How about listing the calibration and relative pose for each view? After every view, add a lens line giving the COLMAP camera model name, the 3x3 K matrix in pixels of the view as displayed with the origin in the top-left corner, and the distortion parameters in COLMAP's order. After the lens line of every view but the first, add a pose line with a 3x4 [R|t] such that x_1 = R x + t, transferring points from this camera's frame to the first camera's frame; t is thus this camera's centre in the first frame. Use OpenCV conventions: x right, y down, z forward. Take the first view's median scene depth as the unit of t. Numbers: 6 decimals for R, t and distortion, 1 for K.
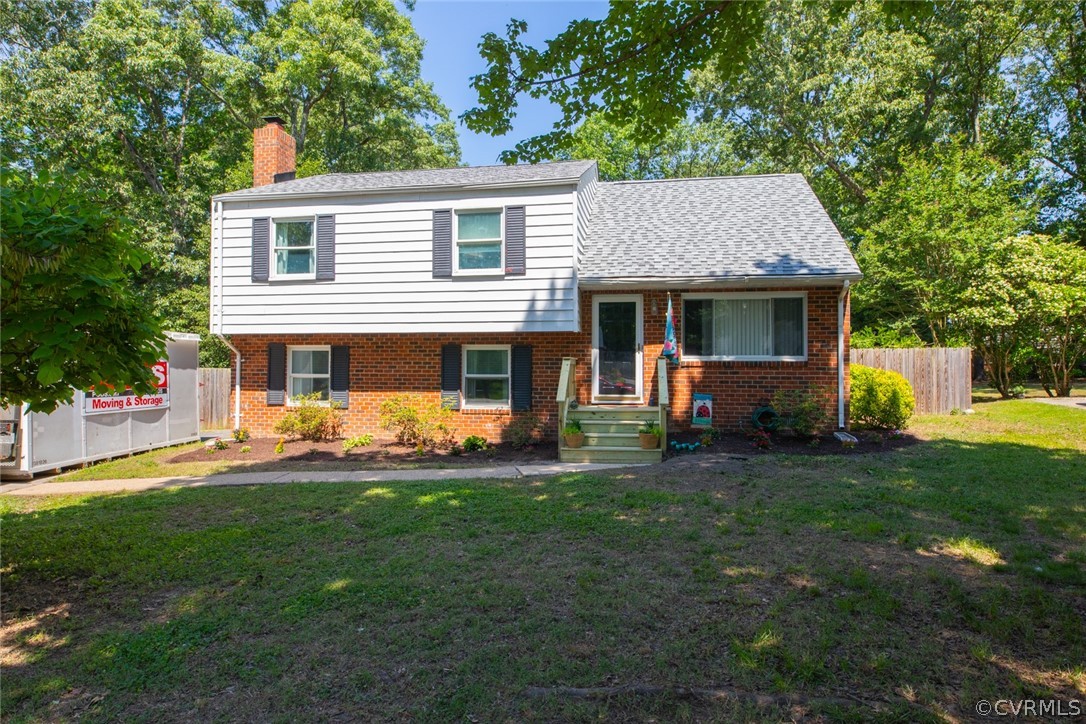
lens RADIAL K [[625.1, 0, 543.0], [0, 625.1, 362.0], [0, 0, 1]] dist [-0.025989, 0.003518]
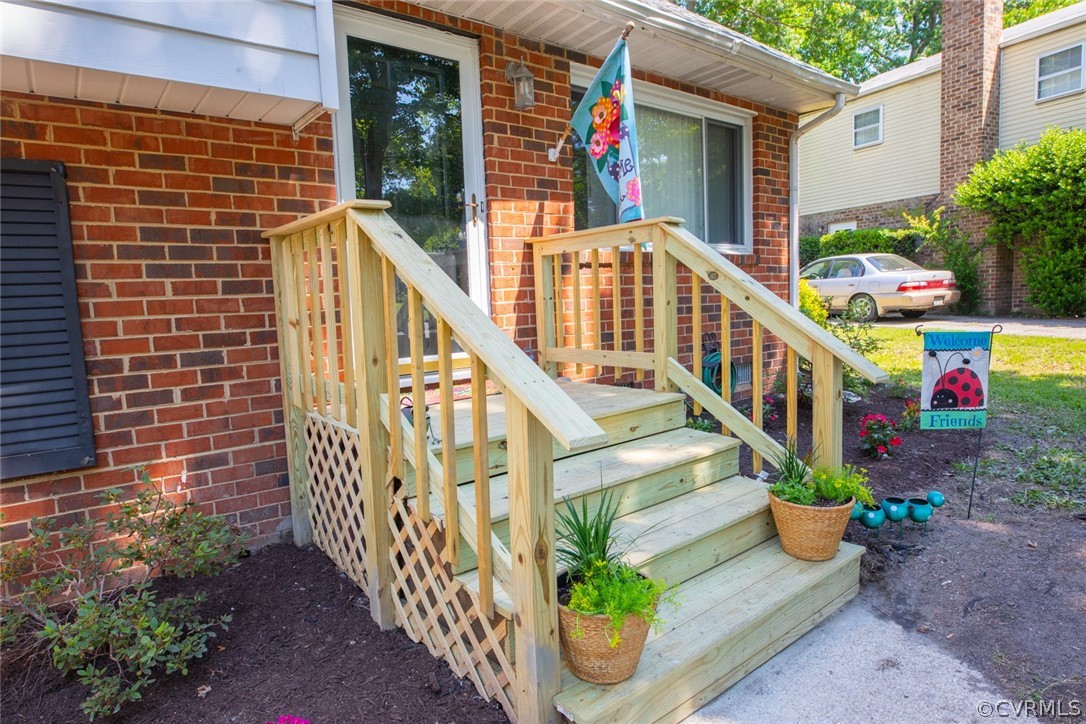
lens RADIAL K [[625.1, 0, 543.0], [0, 625.1, 362.0], [0, 0, 1]] dist [-0.025989, 0.003518]
pose [[0.664487, -0.104937, 0.739895, -0.073414], [0.029078, 0.992973, 0.114716, 0.021034], [-0.746734, -0.054712, 0.662869, 0.743826]]
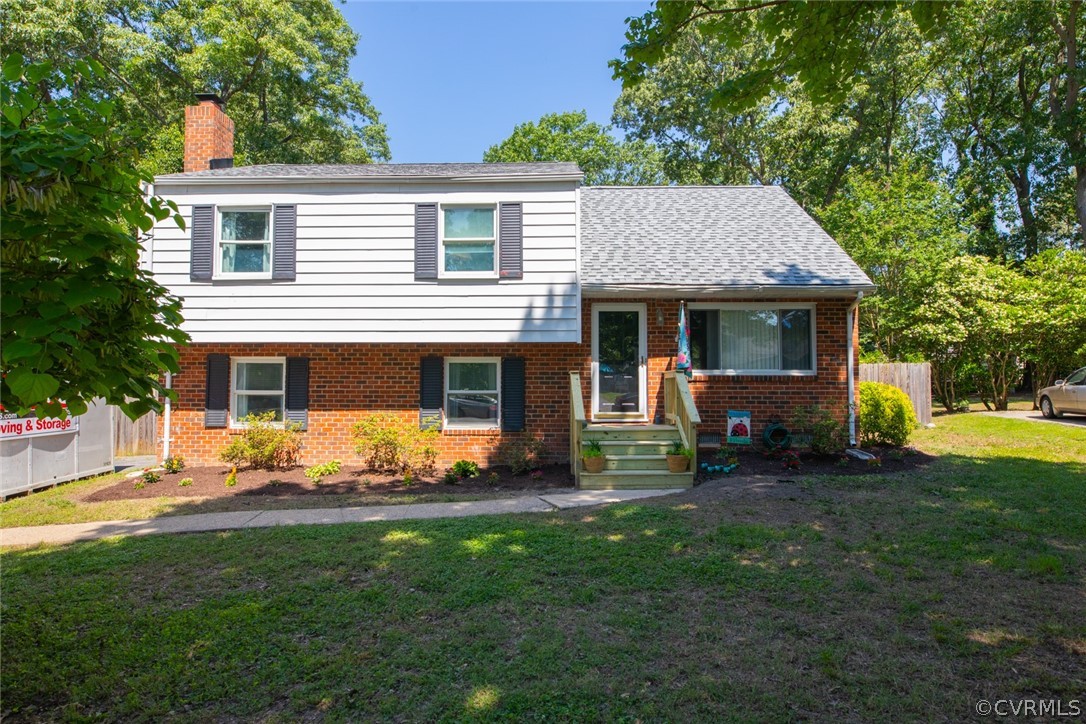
lens RADIAL K [[625.1, 0, 543.0], [0, 625.1, 362.0], [0, 0, 1]] dist [-0.025989, 0.003518]
pose [[0.988766, 0.004013, 0.149420, -0.128130], [0.000055, 0.999630, -0.027214, 0.003822], [-0.149474, 0.026917, 0.988399, 0.109129]]
